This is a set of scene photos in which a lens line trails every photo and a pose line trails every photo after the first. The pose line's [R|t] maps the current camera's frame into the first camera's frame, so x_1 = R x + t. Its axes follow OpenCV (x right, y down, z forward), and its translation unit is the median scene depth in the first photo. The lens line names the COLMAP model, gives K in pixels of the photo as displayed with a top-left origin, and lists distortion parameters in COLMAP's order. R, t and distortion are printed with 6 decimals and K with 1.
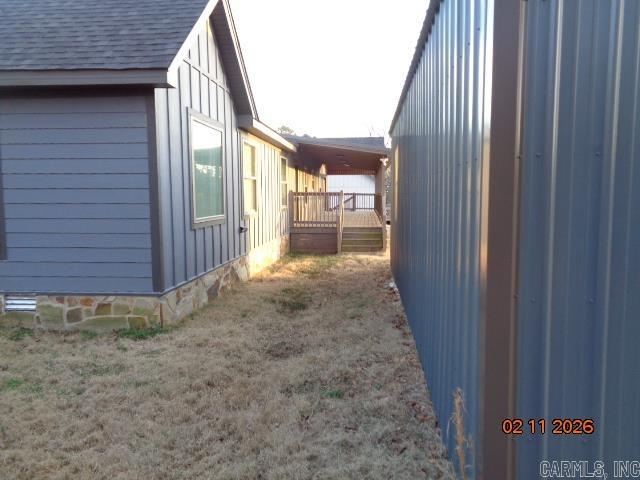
lens RADIAL K [[485.2, 0, 324.5], [0, 485.2, 240.1], [0, 0, 1]] dist [0.011969, 0.010925]
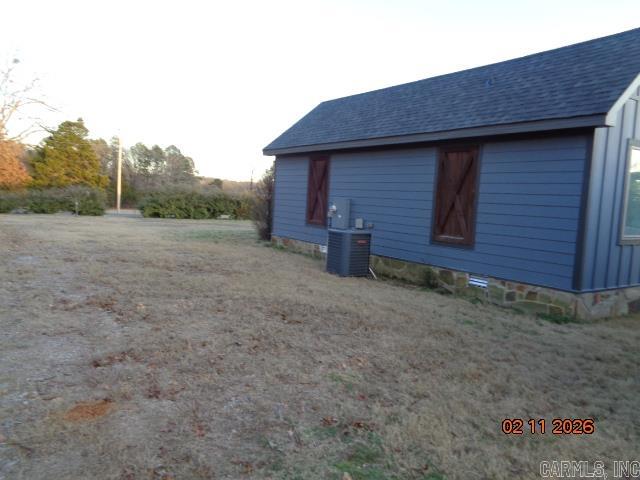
lens RADIAL K [[485.2, 0, 322.7], [0, 485.2, 242.0], [0, 0, 1]] dist [0.011969, 0.010925]
pose [[0.635610, 0.104177, -0.764949, 0.186294], [-0.126038, 0.991562, 0.030312, 0.027838], [0.761652, 0.077146, 0.643377, -0.305109]]
